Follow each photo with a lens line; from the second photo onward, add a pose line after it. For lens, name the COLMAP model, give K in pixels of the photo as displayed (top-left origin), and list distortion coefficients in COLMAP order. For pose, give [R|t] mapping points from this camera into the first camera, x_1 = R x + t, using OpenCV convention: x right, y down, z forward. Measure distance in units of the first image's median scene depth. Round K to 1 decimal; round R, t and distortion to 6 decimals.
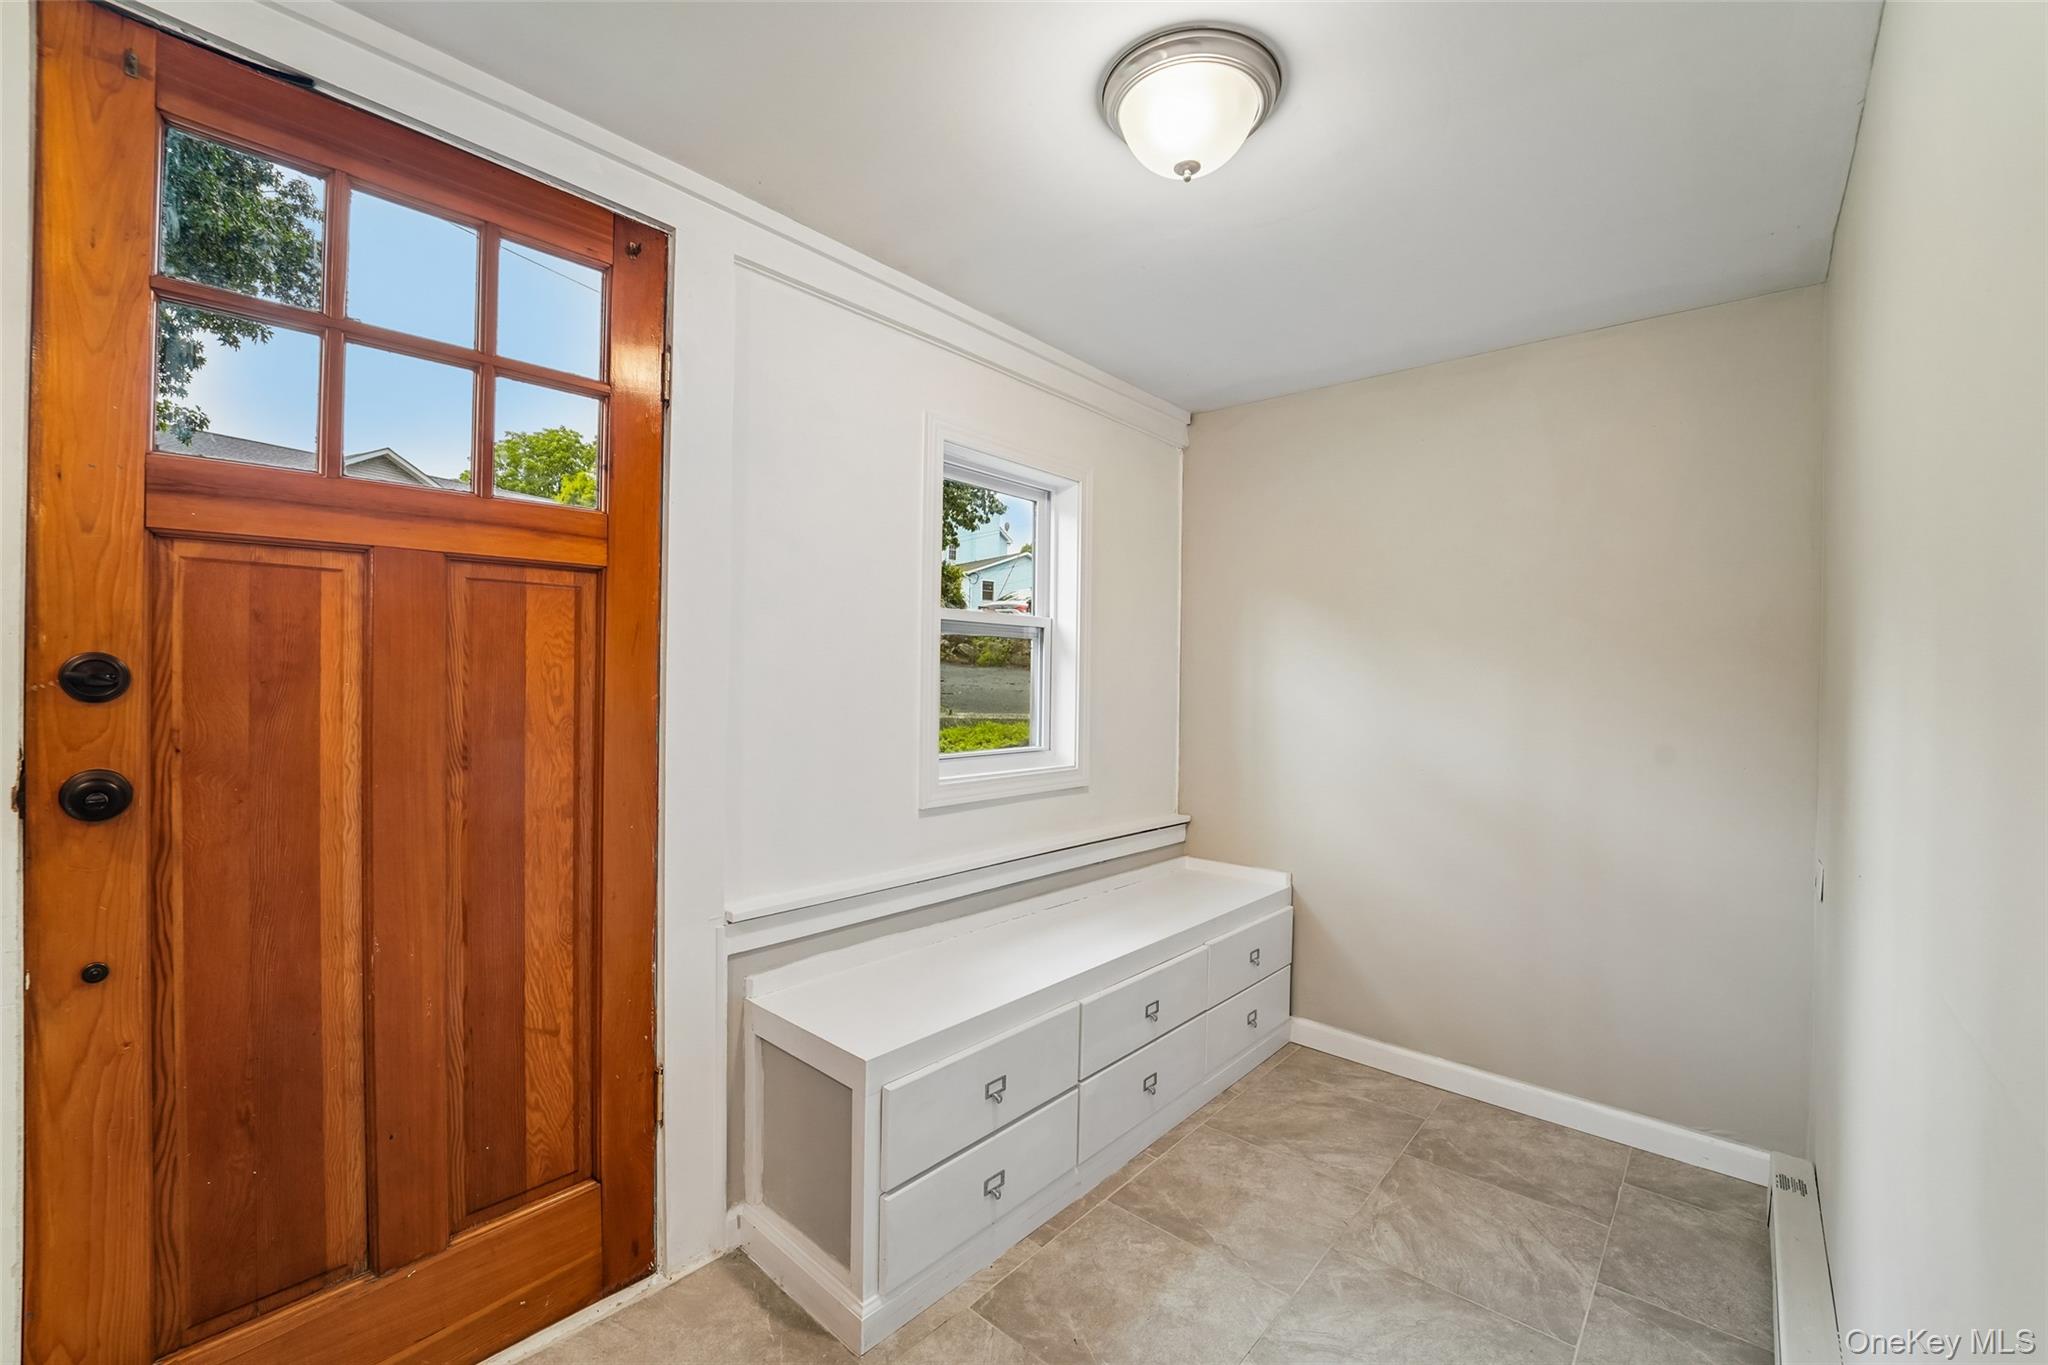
lens RADIAL K [[840.5, 0, 1022.7], [0, 840.5, 686.4], [0, 0, 1]] dist [-0.021961, 0.000625]
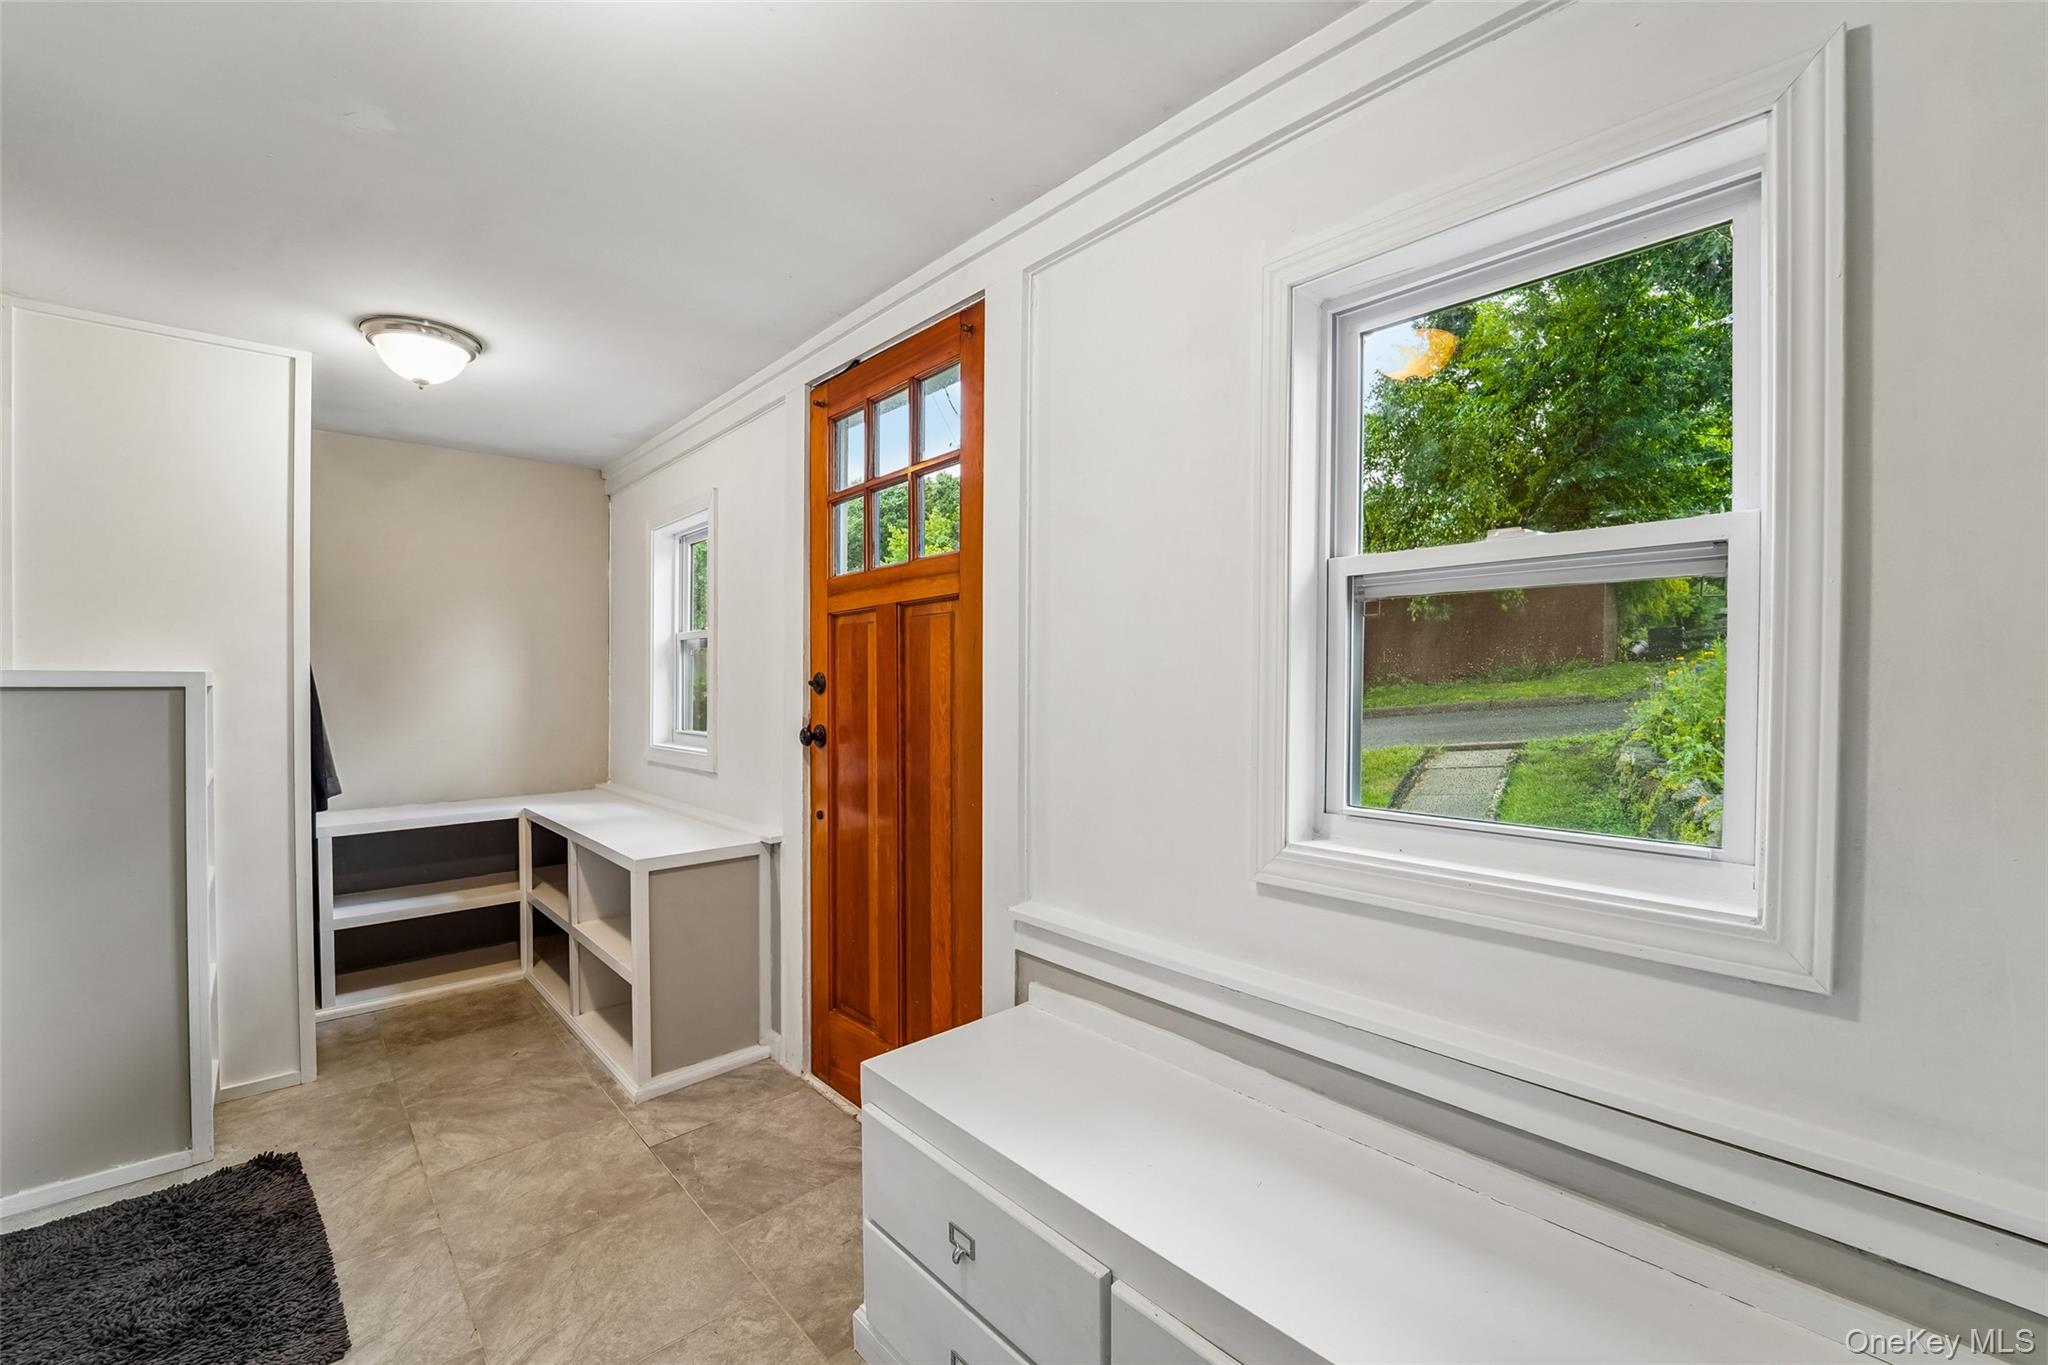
lens RADIAL K [[840.5, 0, 1022.8], [0, 840.5, 683.5], [0, 0, 1]] dist [-0.021961, 0.000625]
pose [[-0.114956, -0.009165, -0.993328, 0.784983], [-0.012428, 0.999892, -0.007788, 0.001815], [0.993293, 0.011450, -0.115057, 1.301881]]
